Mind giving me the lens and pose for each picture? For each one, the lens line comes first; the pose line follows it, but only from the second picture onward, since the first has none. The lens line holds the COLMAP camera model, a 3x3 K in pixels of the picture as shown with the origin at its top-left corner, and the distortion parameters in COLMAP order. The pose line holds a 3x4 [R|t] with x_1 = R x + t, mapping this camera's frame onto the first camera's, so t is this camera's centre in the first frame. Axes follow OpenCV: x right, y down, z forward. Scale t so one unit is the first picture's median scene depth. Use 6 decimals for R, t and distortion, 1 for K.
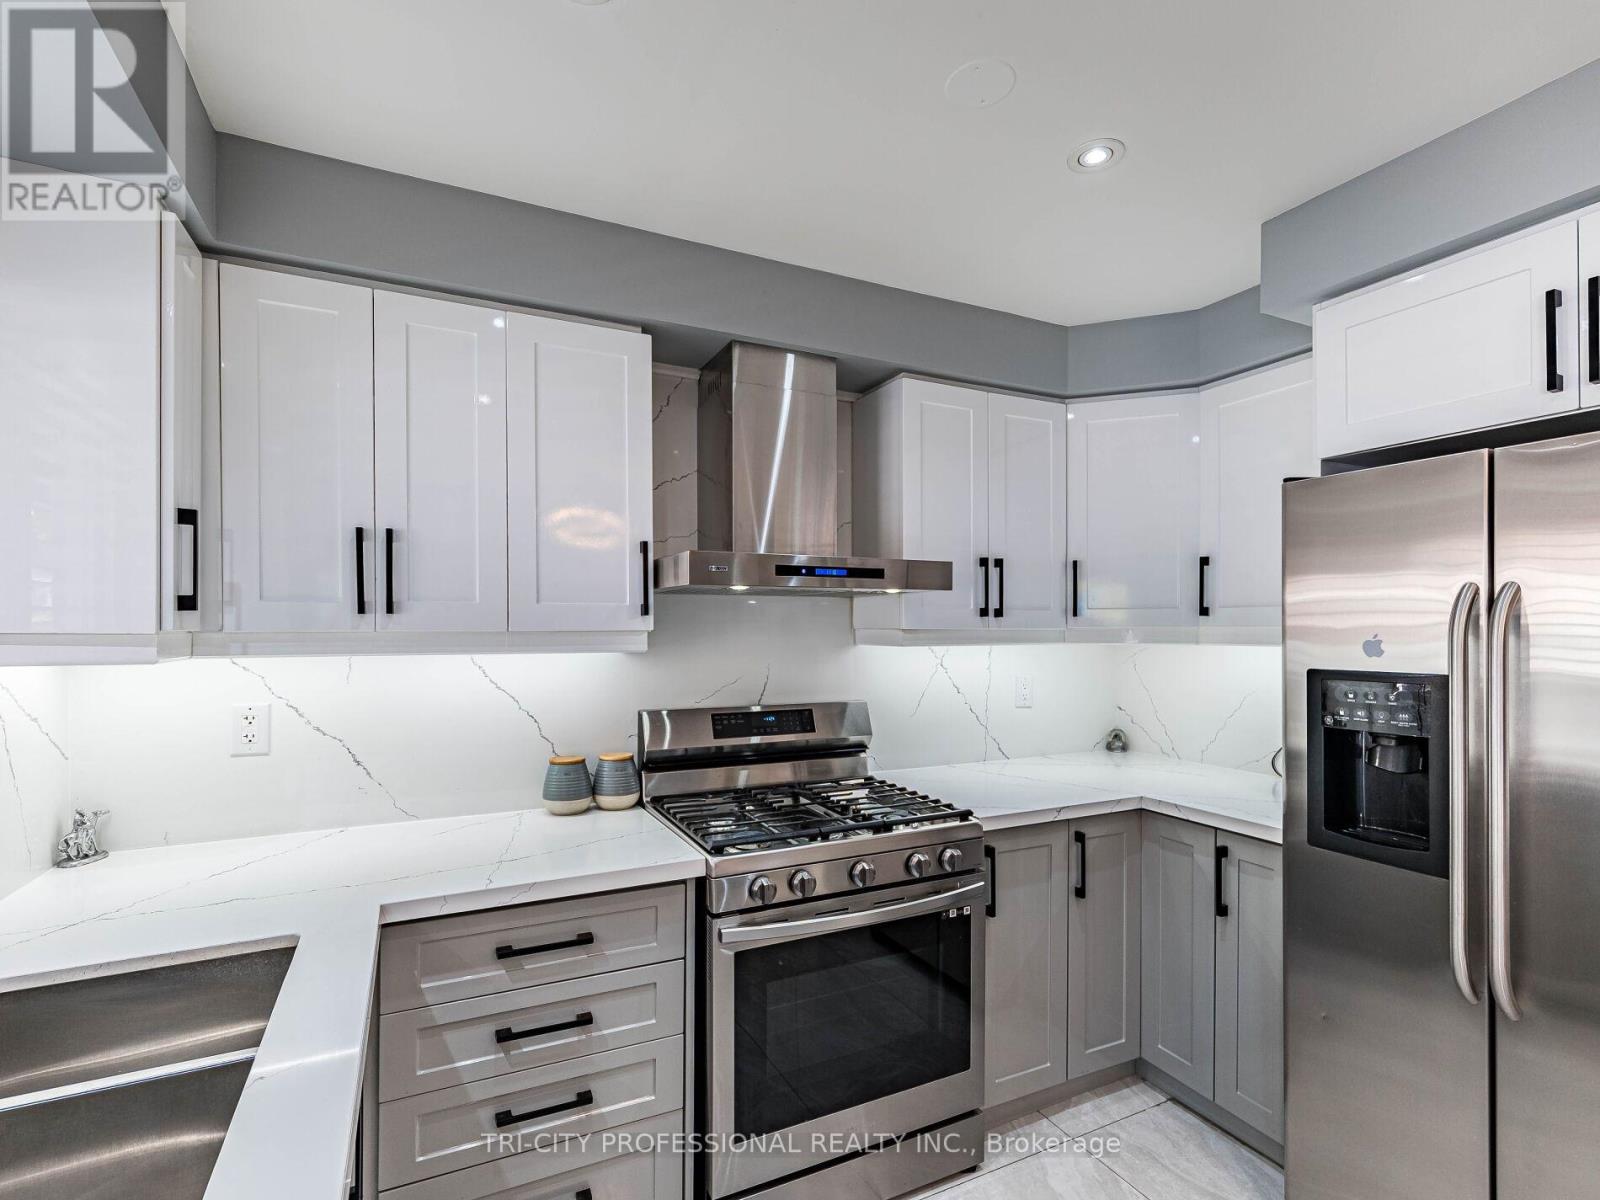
lens RADIAL K [[756.7, 0, 793.2], [0, 756.7, 601.3], [0, 0, 1]] dist [0.003023, 0.000249]
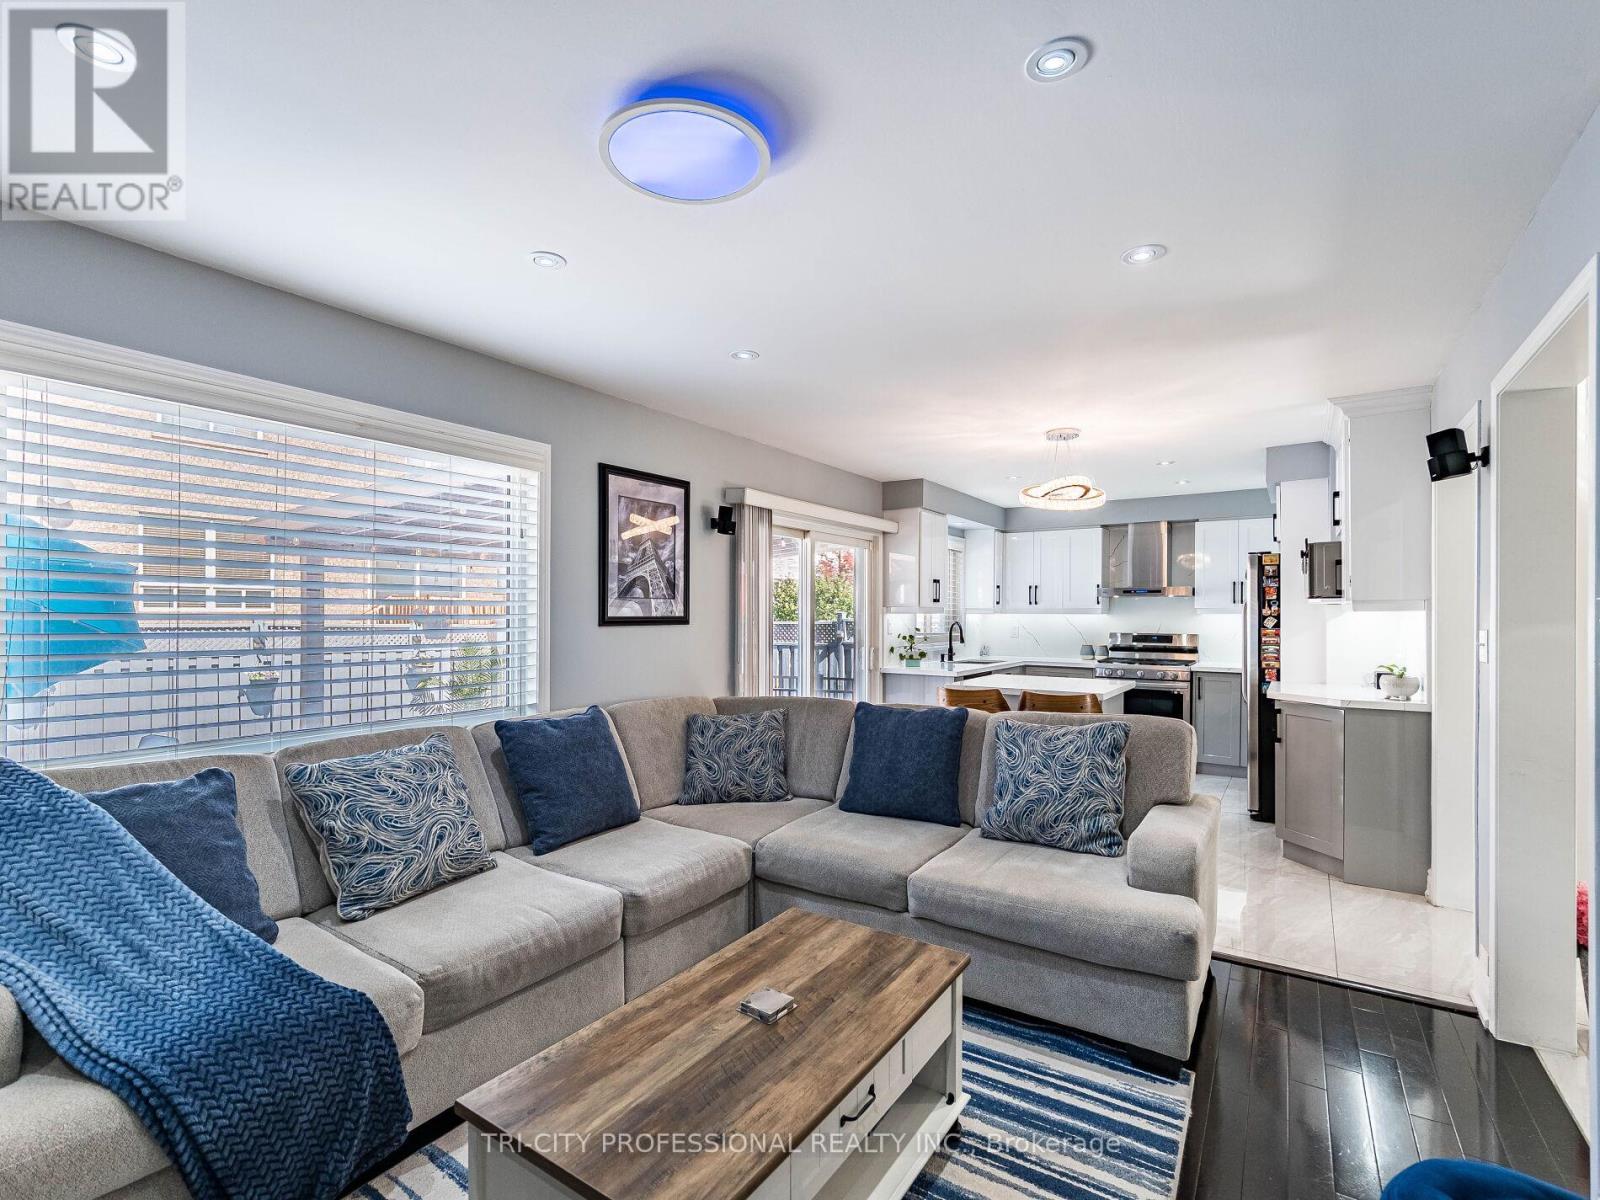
lens RADIAL K [[756.7, 0, 793.2], [0, 756.7, 601.3], [0, 0, 1]] dist [0.003023, 0.000249]
pose [[0.493254, -0.010420, -0.869823, 1.967365], [0.033705, 0.999406, 0.007141, -0.062066], [0.869232, -0.032840, 0.493313, -1.813364]]
